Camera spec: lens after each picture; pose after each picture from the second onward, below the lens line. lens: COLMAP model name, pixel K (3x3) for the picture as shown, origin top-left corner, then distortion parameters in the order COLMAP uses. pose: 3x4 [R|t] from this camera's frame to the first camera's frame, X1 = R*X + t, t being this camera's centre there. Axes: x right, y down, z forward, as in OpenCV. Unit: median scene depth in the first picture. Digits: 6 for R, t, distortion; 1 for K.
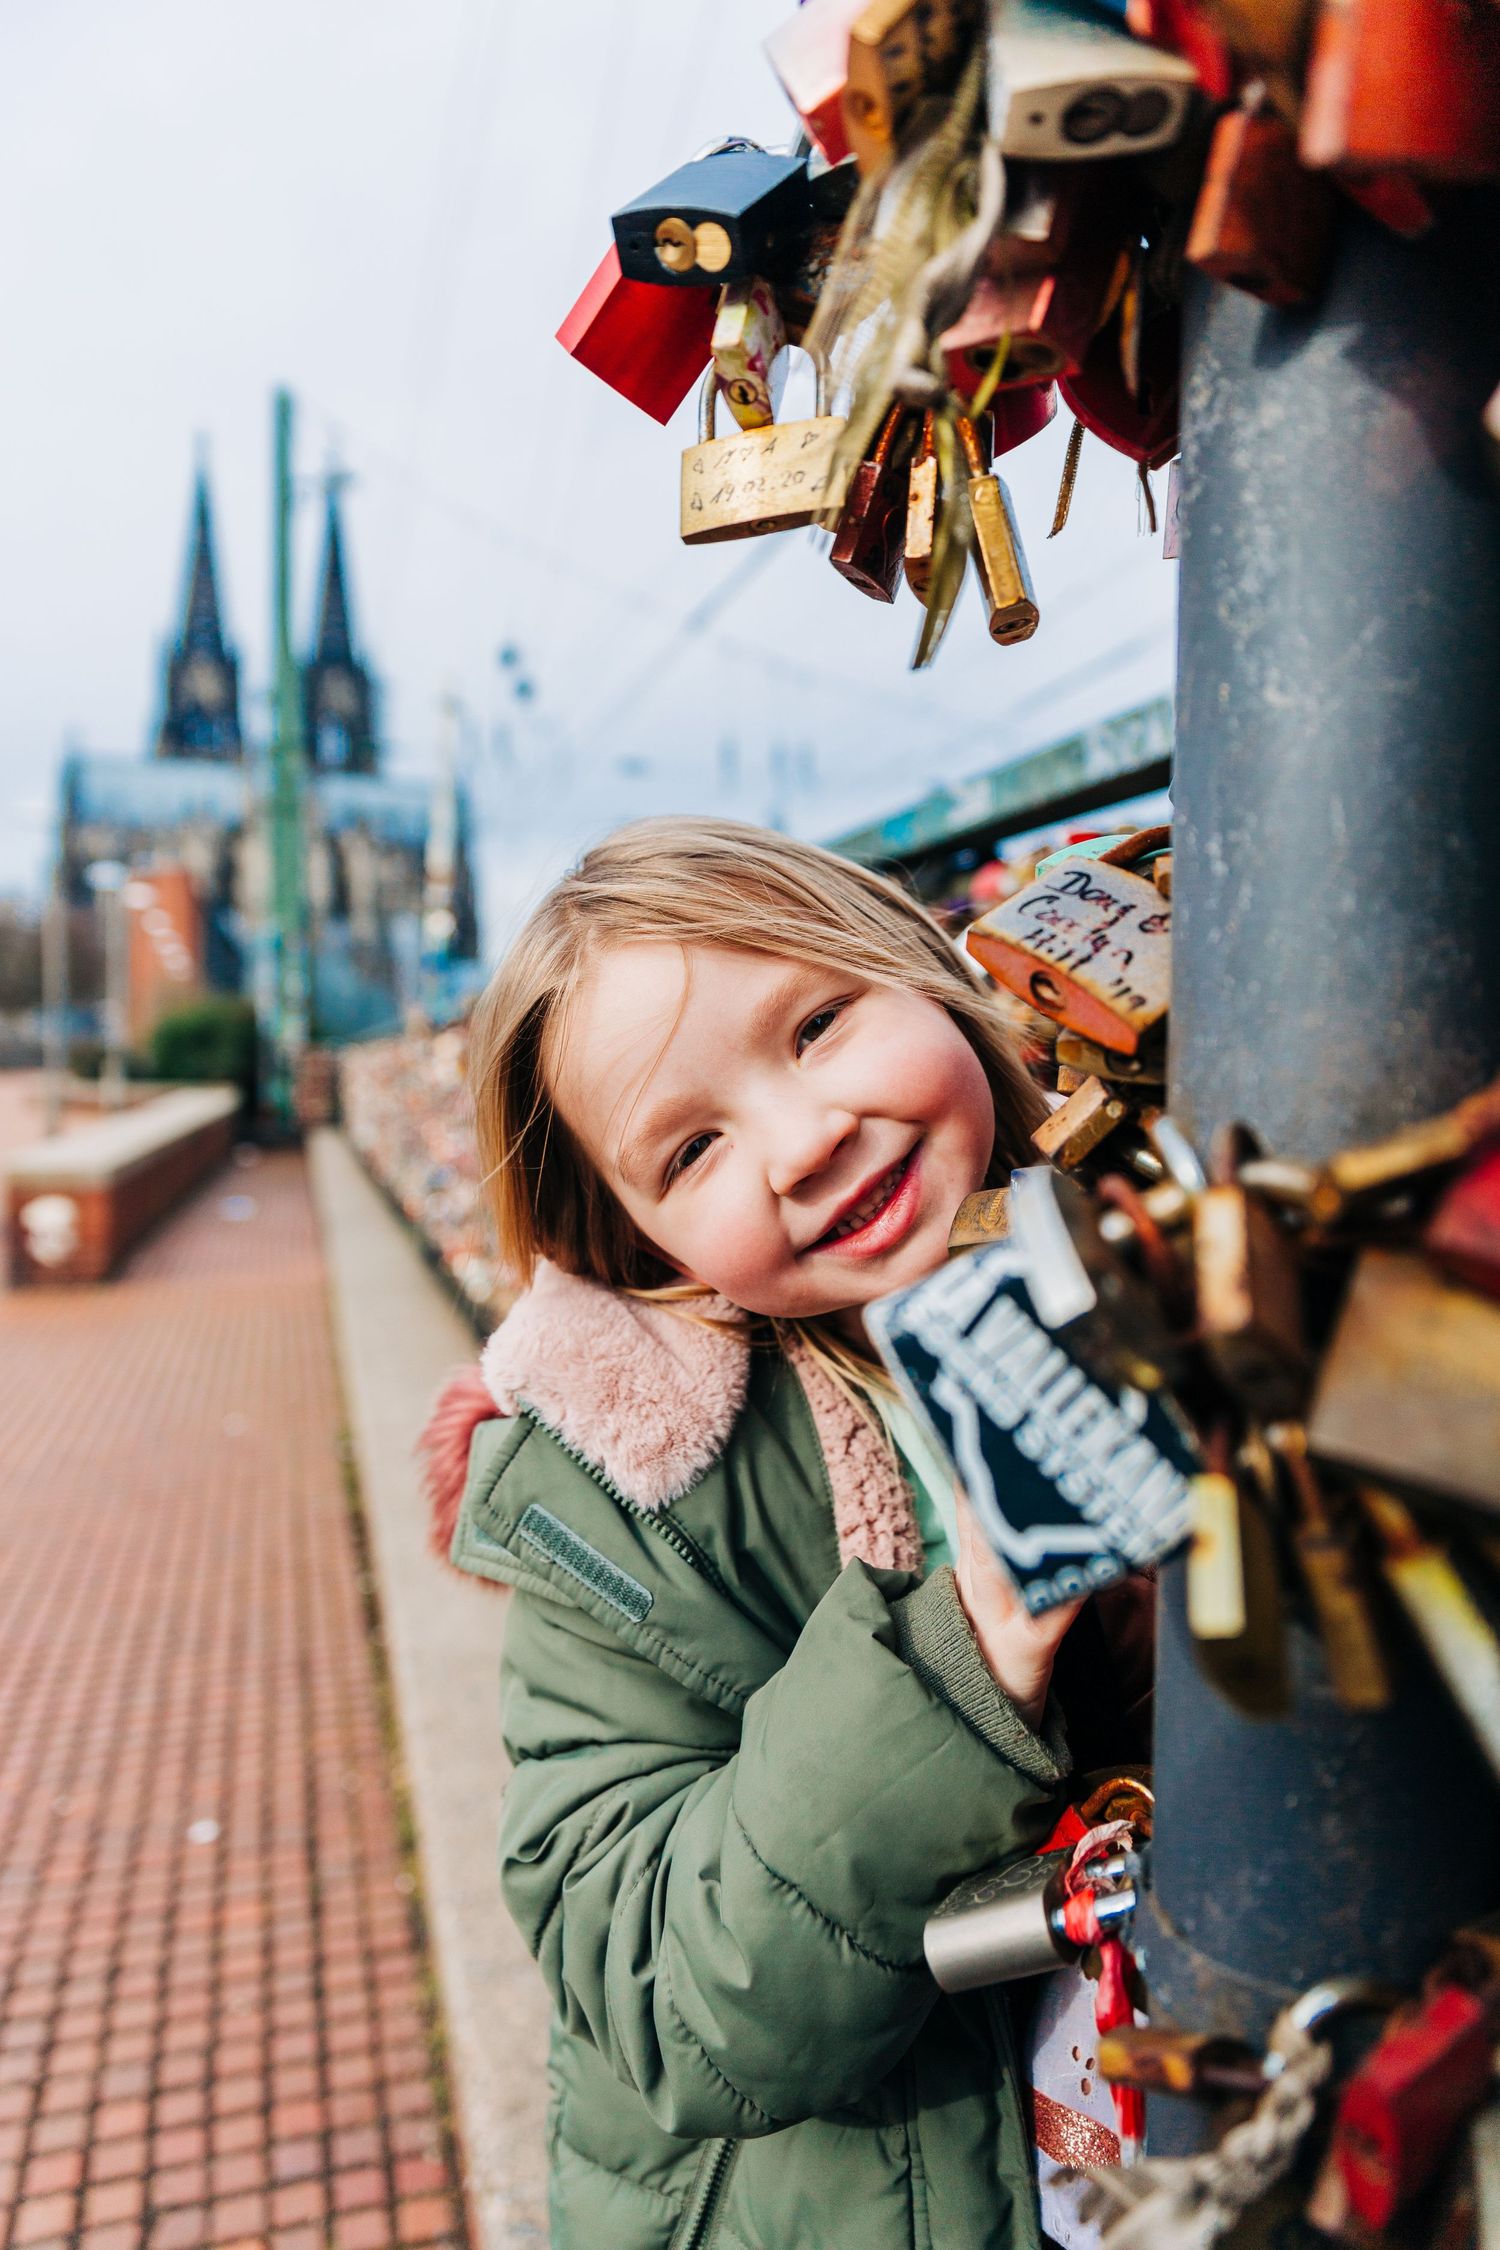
lens RADIAL K [[1558.1, 0, 742.1], [0, 1558.1, 1107.5], [0, 0, 1]] dist [0.003356, -0.003589]
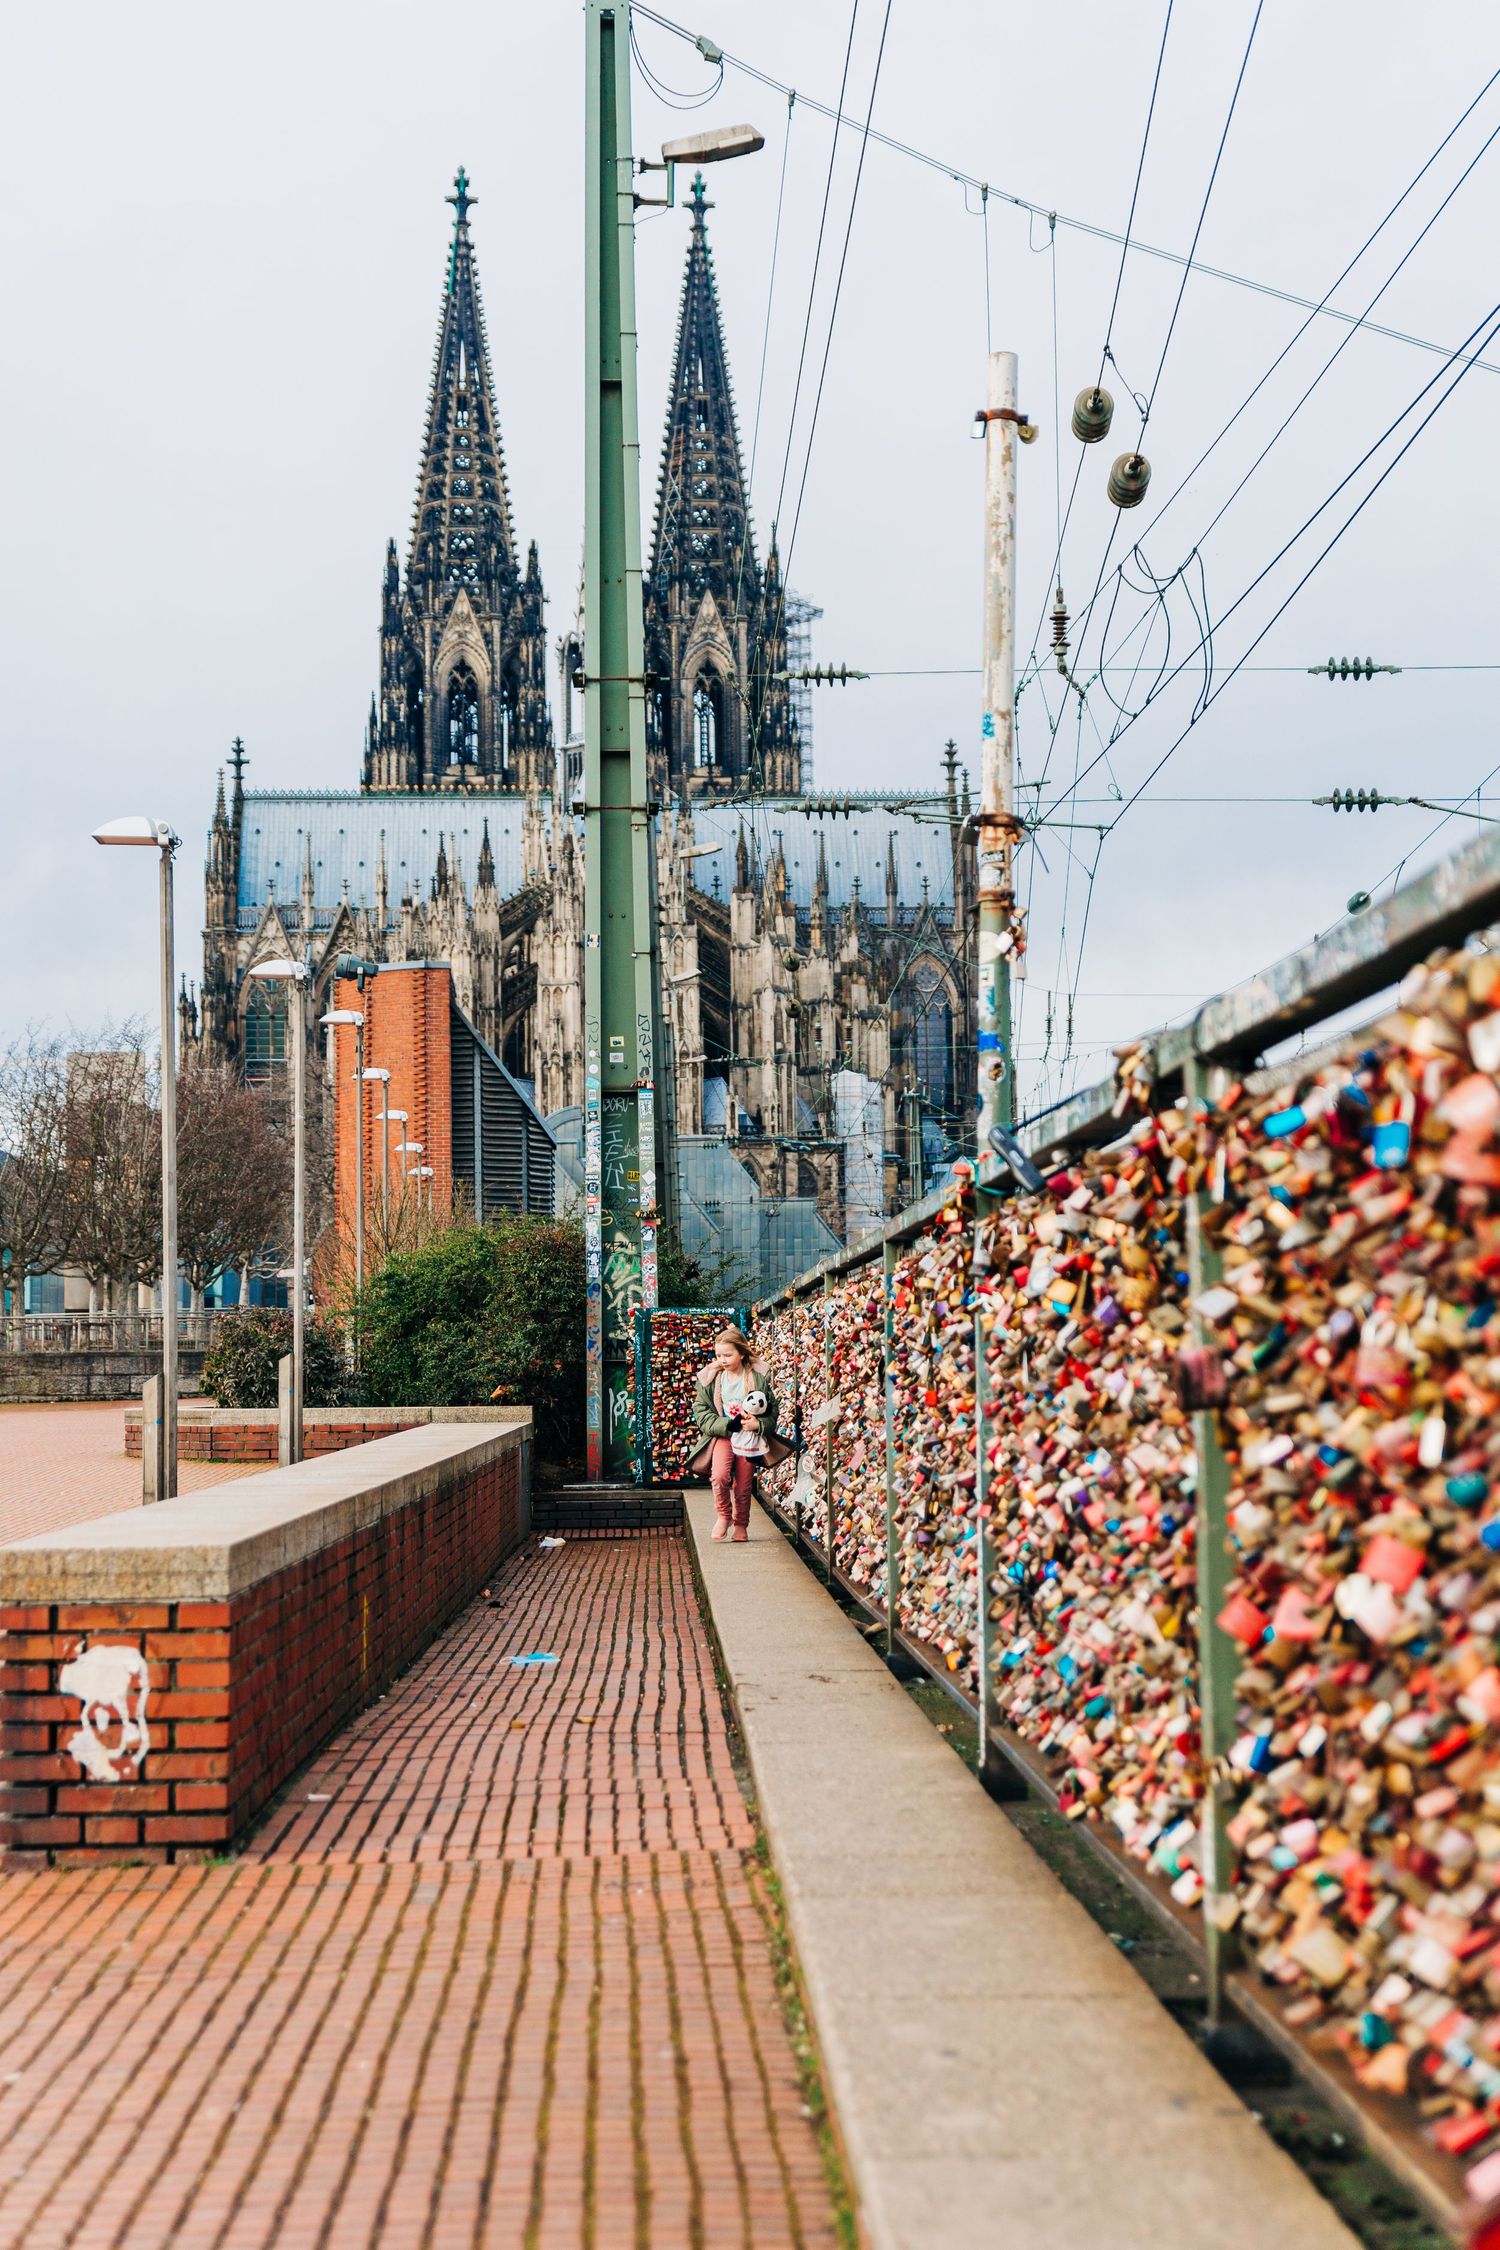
lens RADIAL K [[3157.9, 0, 741.8], [0, 3157.9, 1122.3], [0, 0, 1]] dist [0.052245, 0.000000]
pose [[0.968869, -0.045770, -0.243305, -0.016256], [0.021132, 0.994464, -0.102927, 0.002886], [0.246669, 0.094581, 0.964473, 0.055306]]
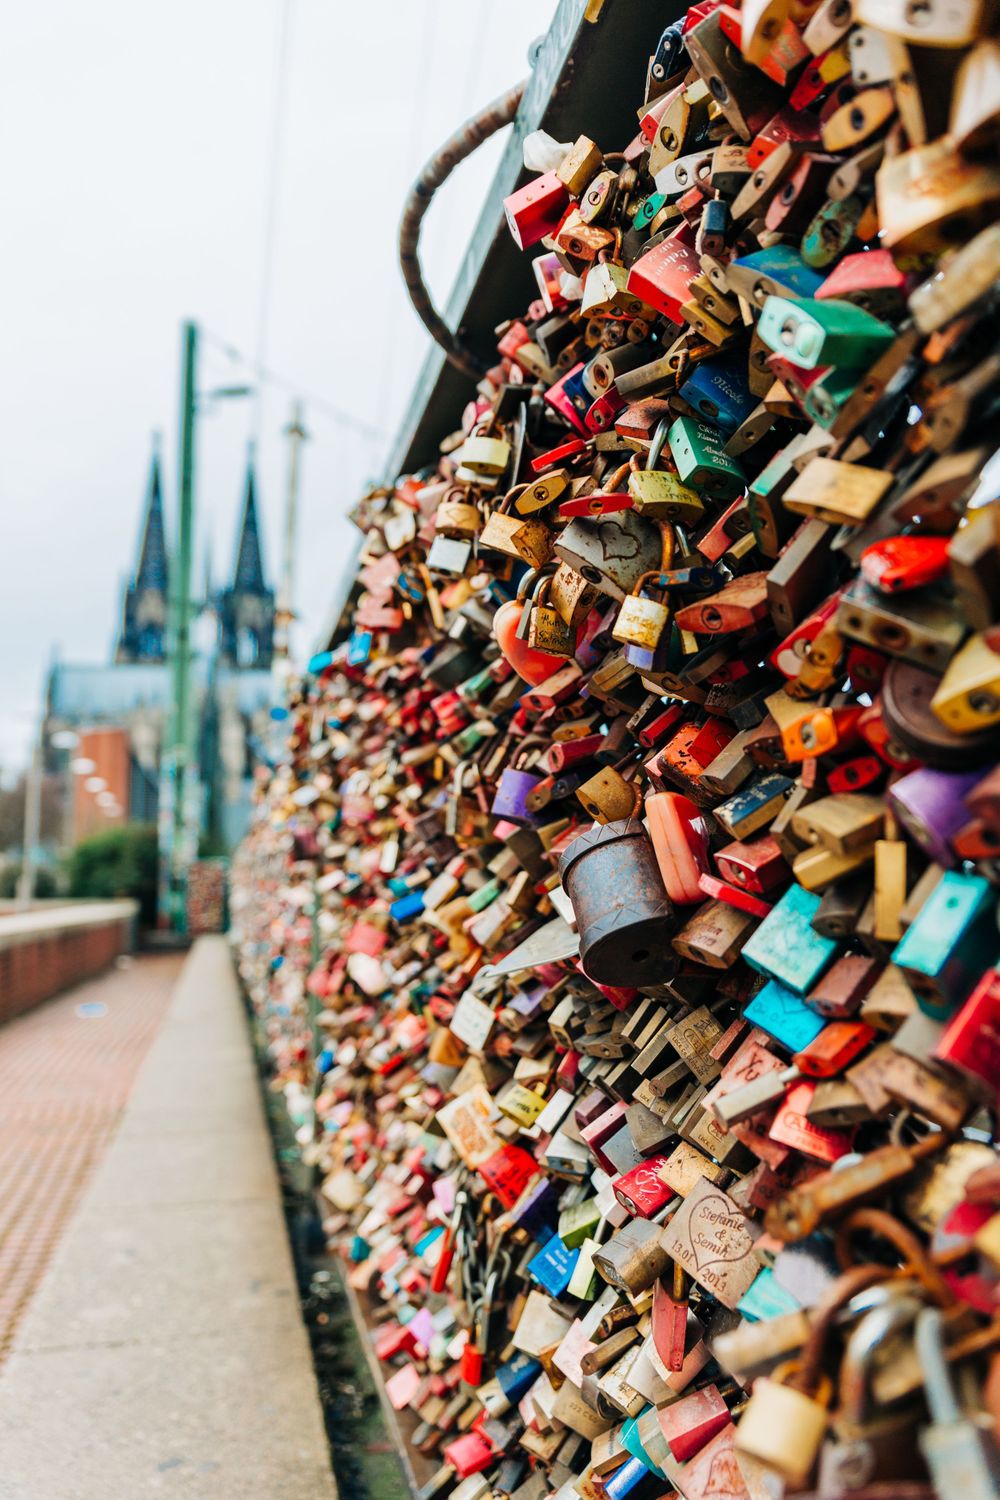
lens RADIAL K [[1194.5, 0, 489.7], [0, 1194.5, 741.3], [0, 0, 1]] dist [-0.000727, -0.003036]
pose [[0.997955, -0.031242, -0.055766, -0.011418], [0.022633, 0.988604, -0.148830, 0.006661], [0.059780, 0.147264, 0.987289, 0.109591]]
